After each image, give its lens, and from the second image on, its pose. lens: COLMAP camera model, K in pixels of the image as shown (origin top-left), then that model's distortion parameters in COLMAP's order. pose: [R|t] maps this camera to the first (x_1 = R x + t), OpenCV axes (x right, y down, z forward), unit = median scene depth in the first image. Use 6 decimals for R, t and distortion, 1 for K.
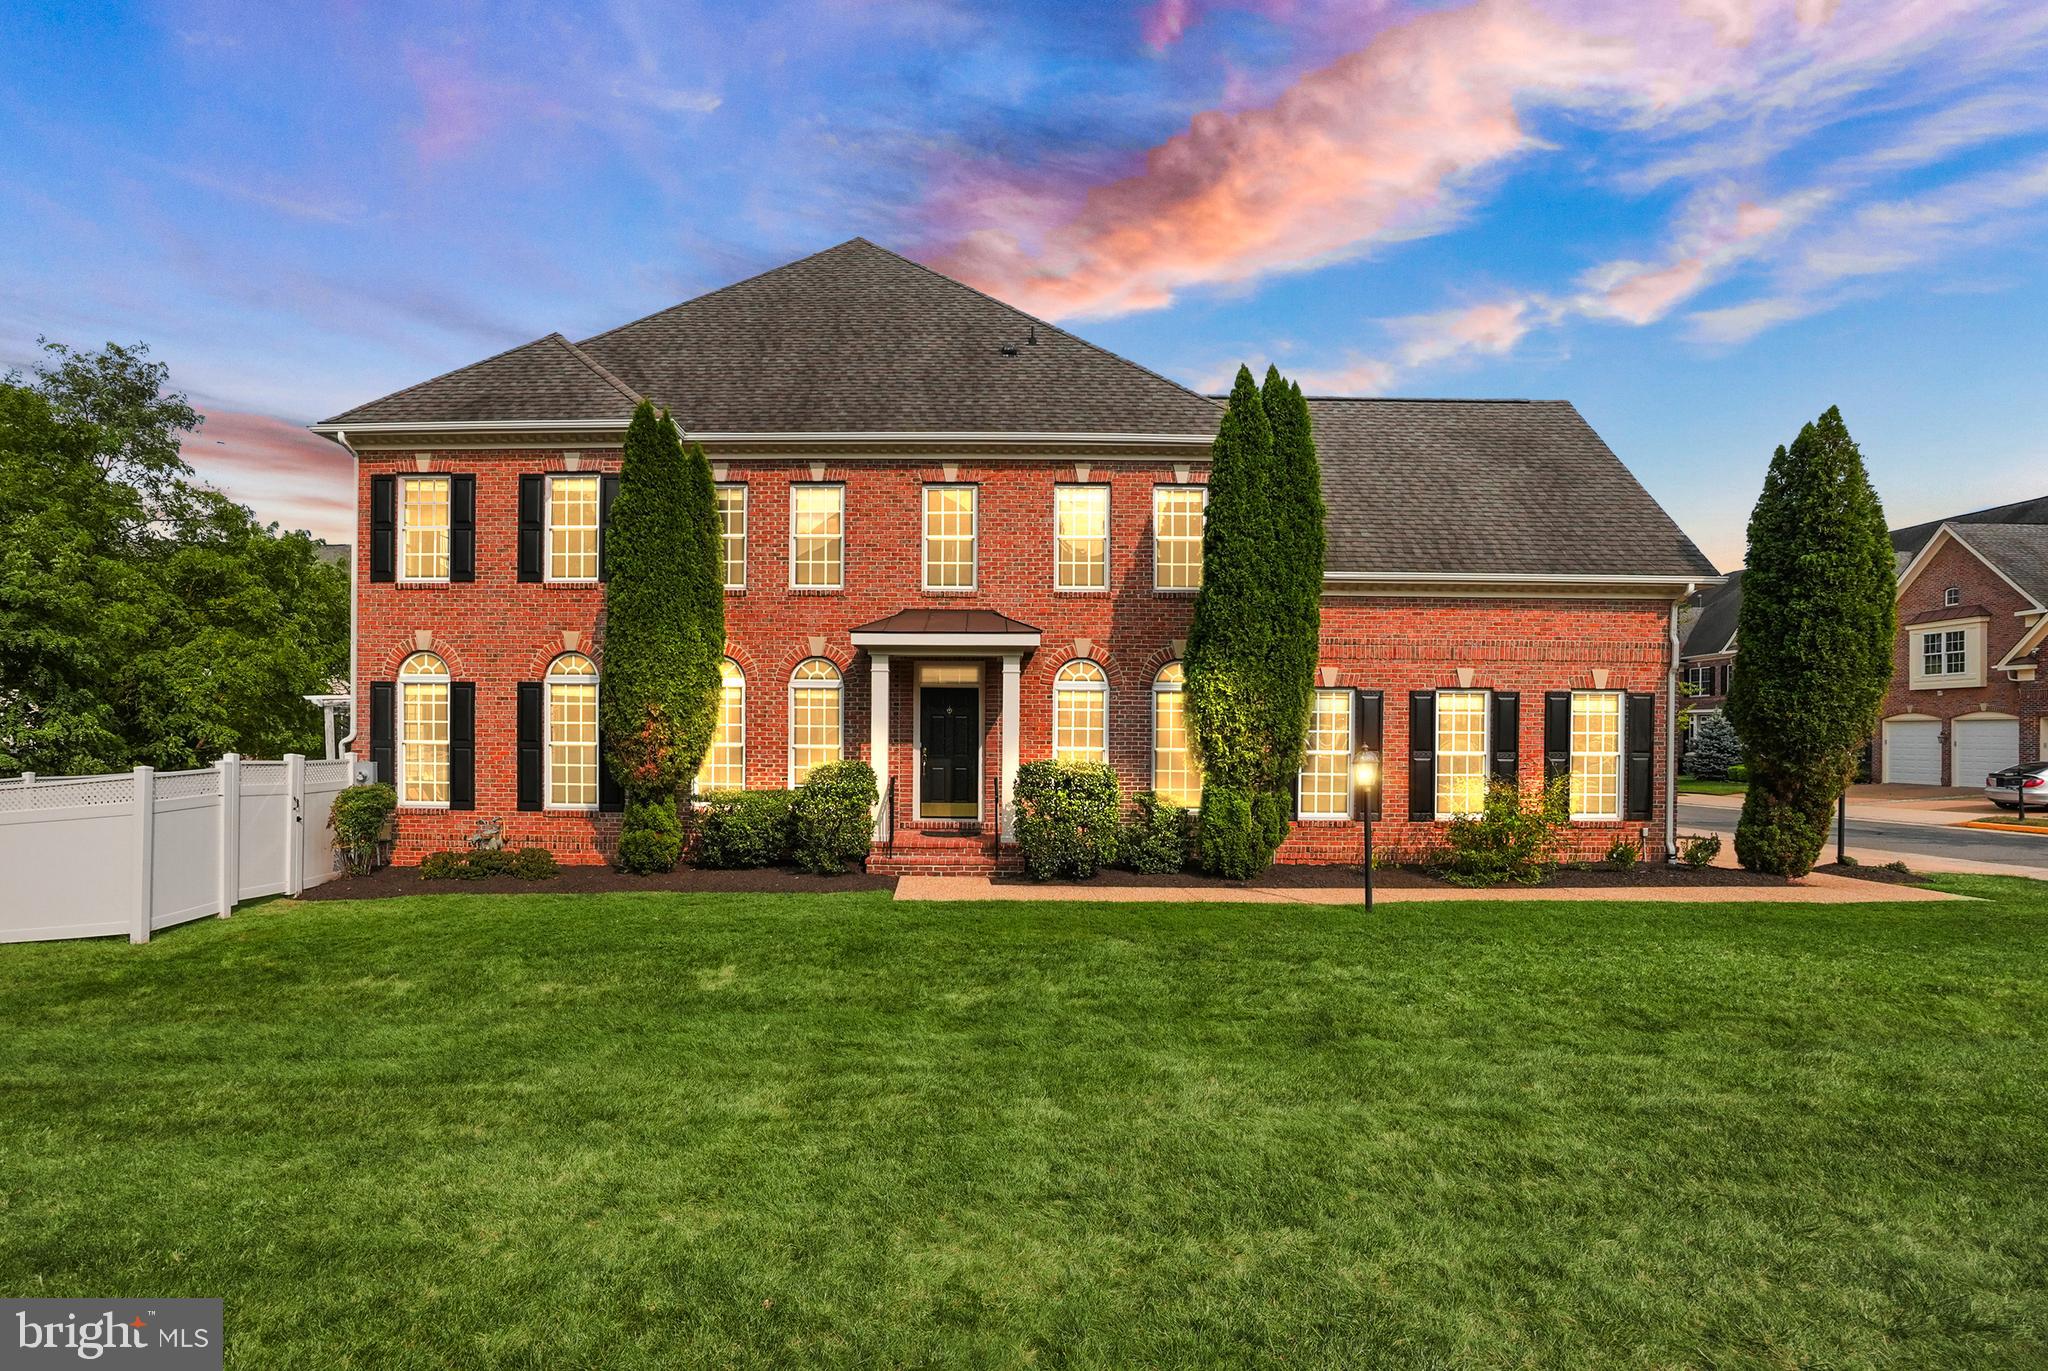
lens RADIAL K [[983.0, 0, 929.1], [0, 983.0, 723.1], [0, 0, 1]] dist [-0.047677, 0.000182]
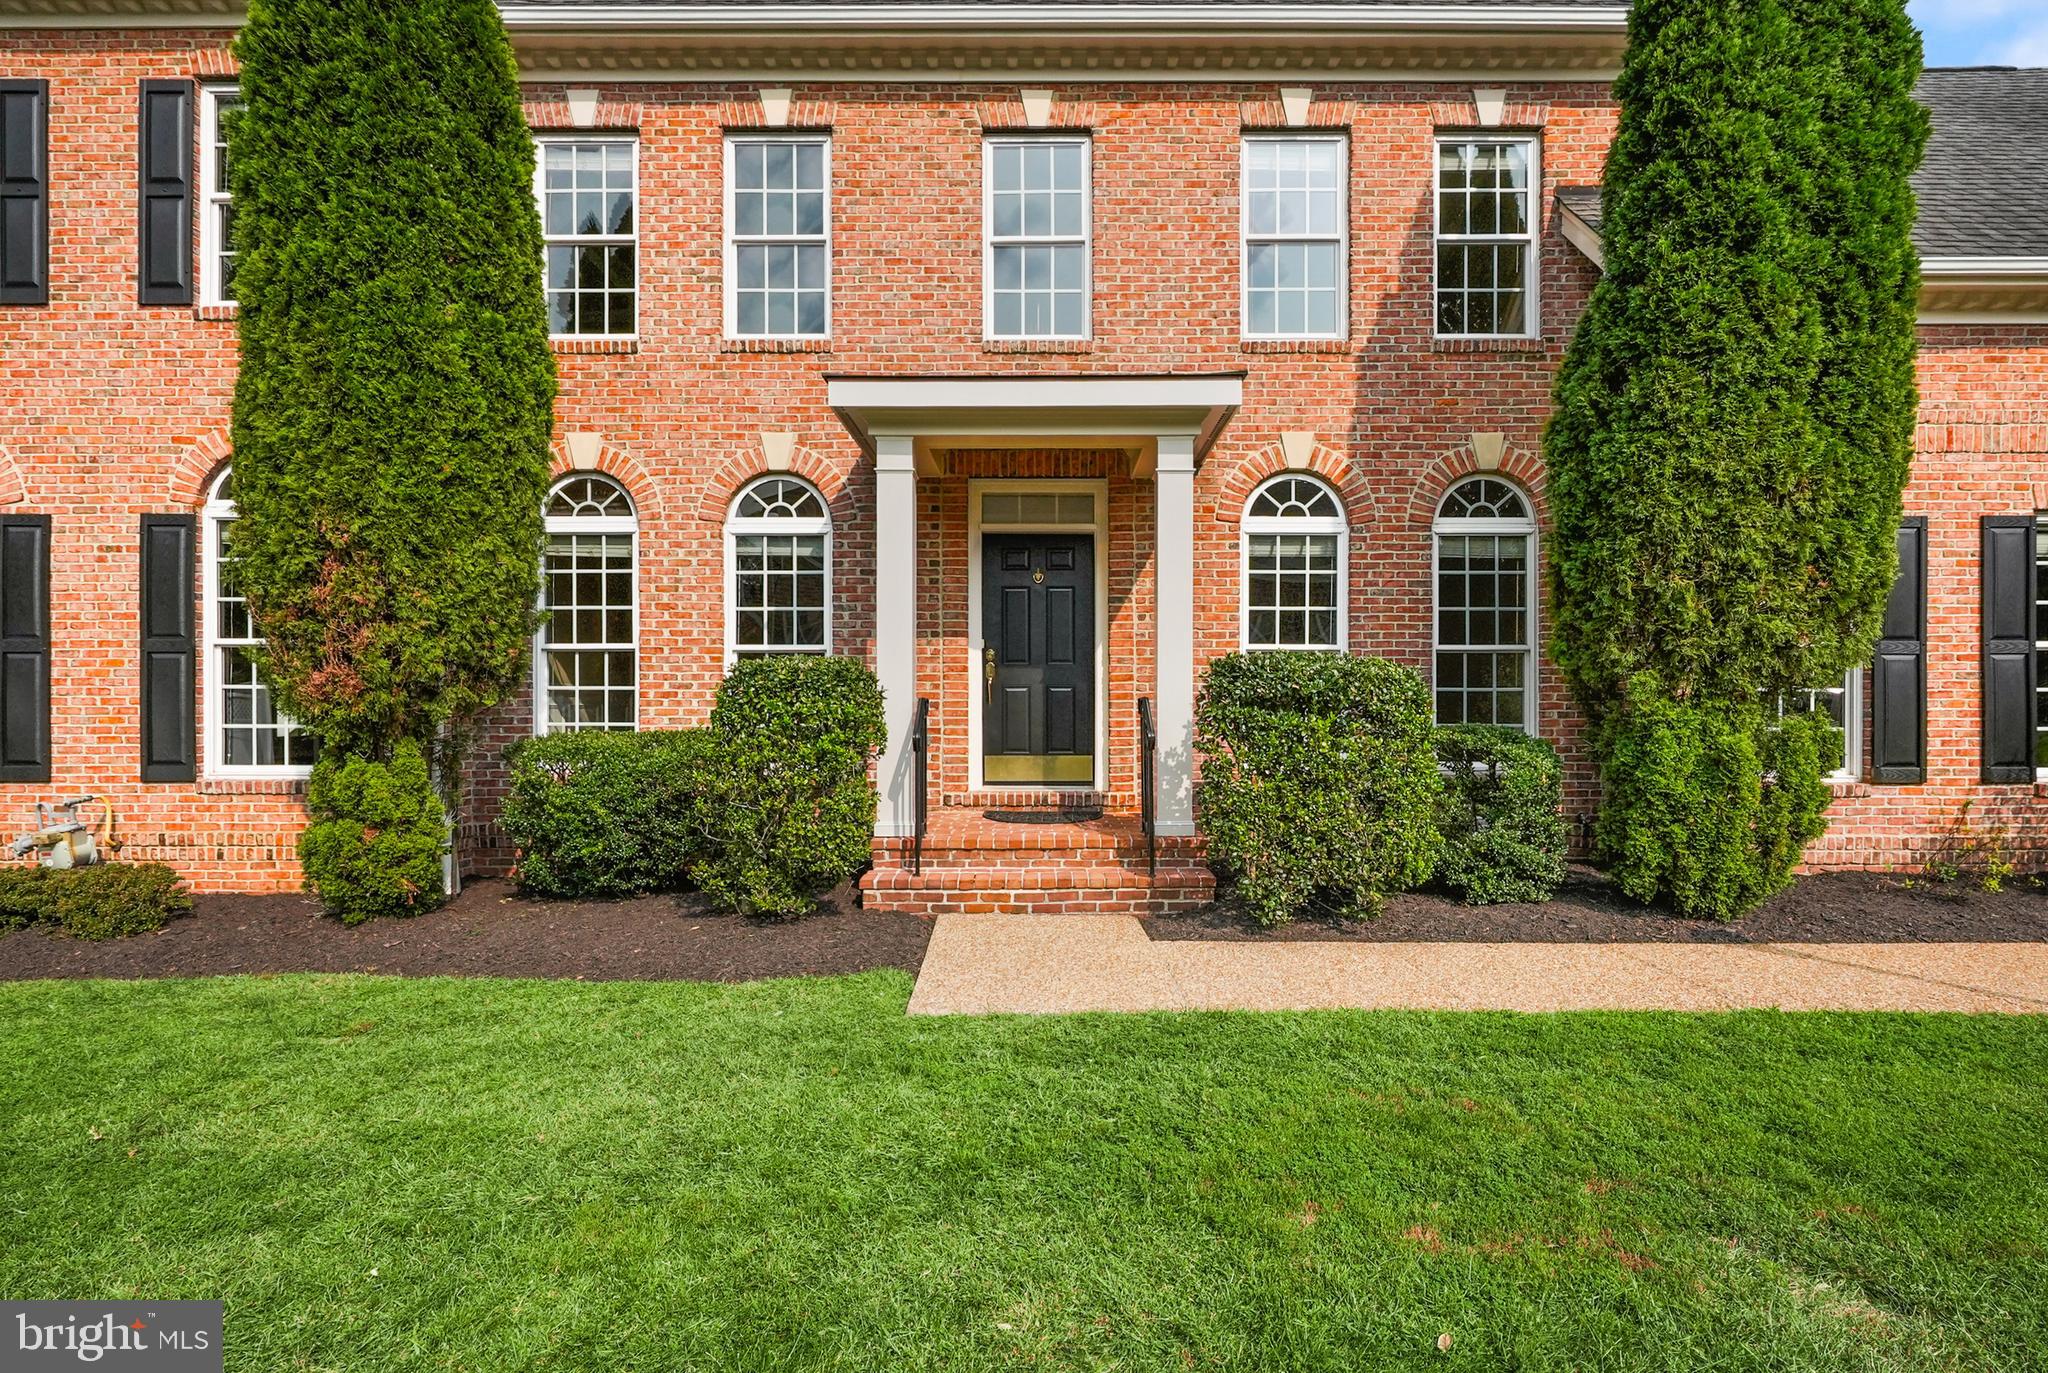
lens RADIAL K [[1003.9, 0, 1024.0], [0, 1003.9, 686.5], [0, 0, 1]] dist [0.006827, -0.000100]
pose [[0.999622, -0.008814, 0.026050, -0.001412], [0.008937, 0.999949, -0.004610, 0.050201], [-0.026008, 0.004841, 0.999650, 0.503076]]
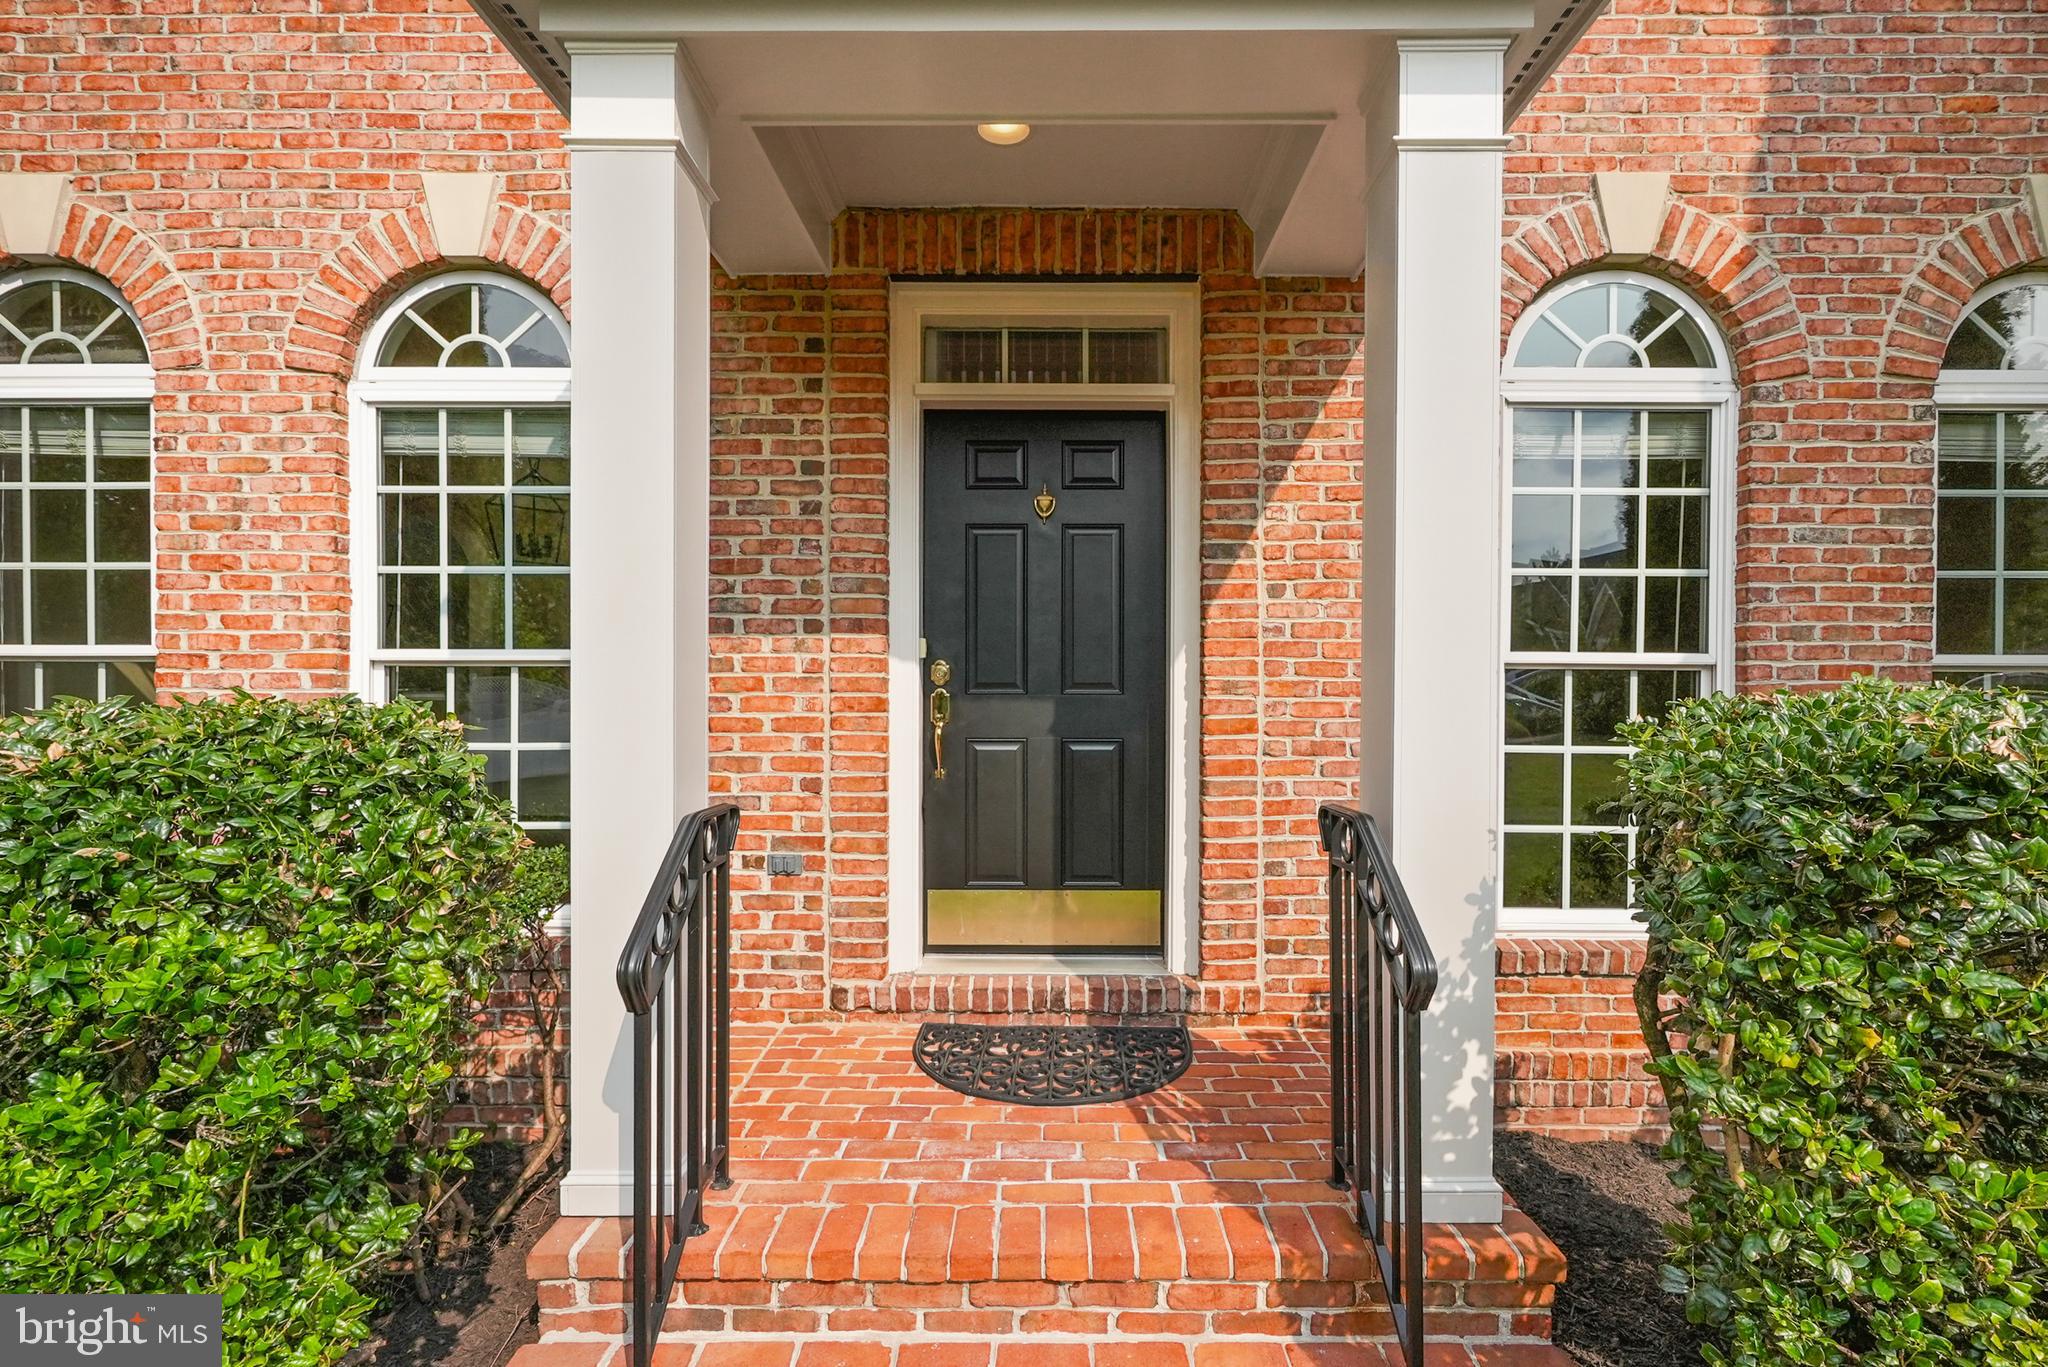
lens RADIAL K [[1003.9, 0, 1024.0], [0, 1003.9, 683.5], [0, 0, 1]] dist [0.006827, -0.000100]
pose [[0.999825, -0.004981, 0.018020, 0.011589], [0.005030, 0.999984, -0.002639, 0.033294], [-0.018007, 0.002729, 0.999834, 0.808603]]
